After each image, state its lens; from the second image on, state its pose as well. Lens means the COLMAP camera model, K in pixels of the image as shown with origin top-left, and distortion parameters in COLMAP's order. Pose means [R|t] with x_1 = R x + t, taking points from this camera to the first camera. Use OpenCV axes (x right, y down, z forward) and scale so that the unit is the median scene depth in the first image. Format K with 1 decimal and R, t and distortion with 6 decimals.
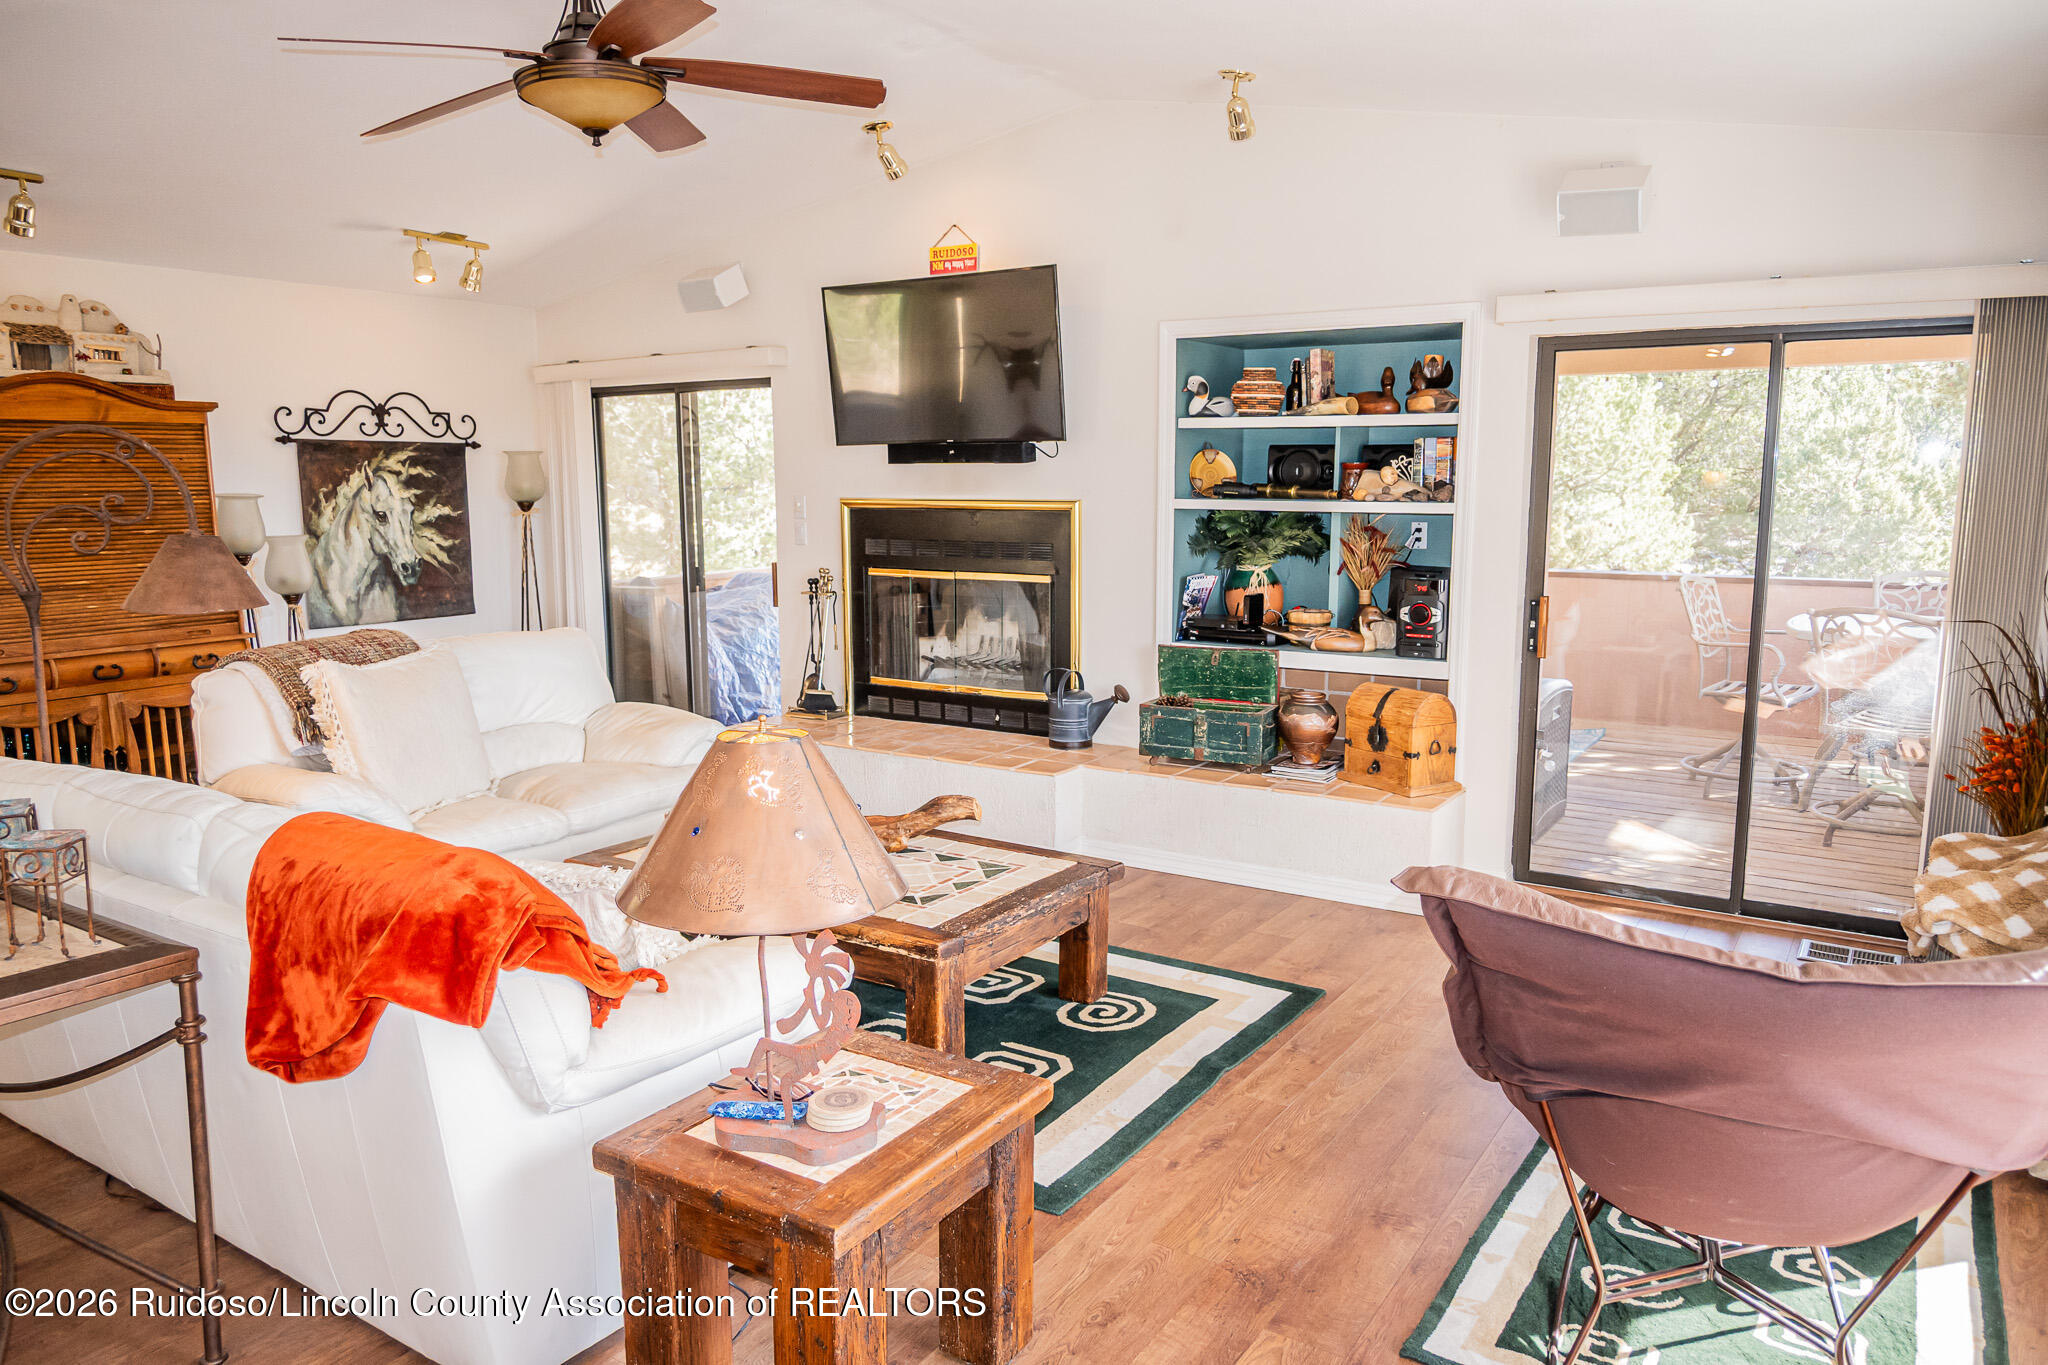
lens RADIAL K [[1402.7, 0, 1014.2], [0, 1402.7, 681.8], [0, 0, 1]] dist [-0.002846, -0.001222]
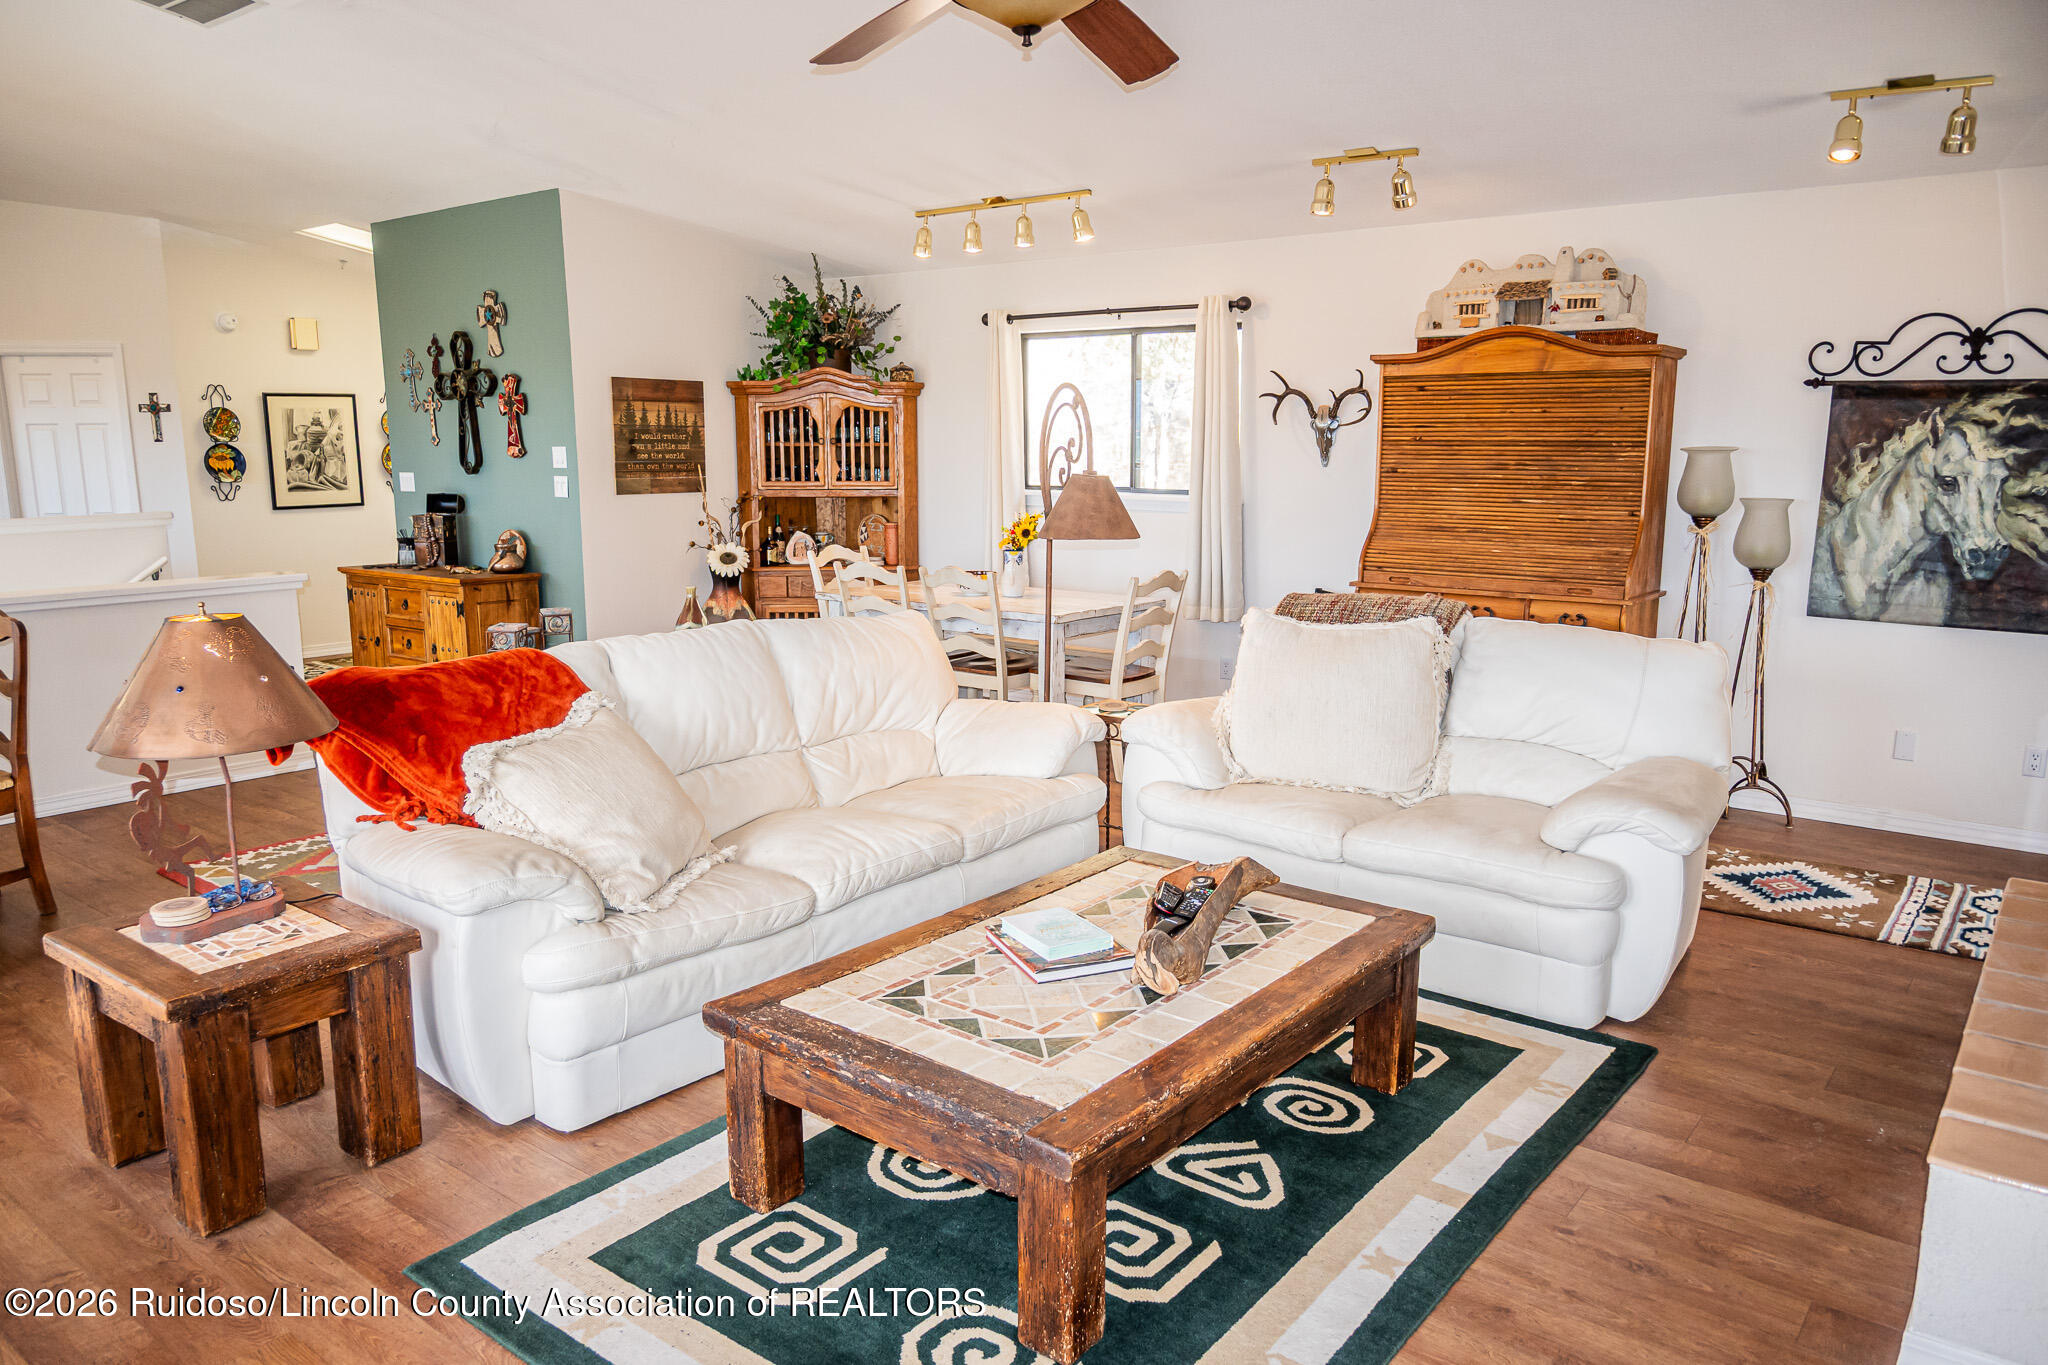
lens RADIAL K [[1402.7, 0, 1014.2], [0, 1402.7, 681.8], [0, 0, 1]] dist [-0.002846, -0.001222]
pose [[-0.081339, 0.179303, -0.980426, 0.336104], [-0.149371, 0.970382, 0.189859, -0.084025], [0.985430, 0.161890, -0.052147, 0.578479]]
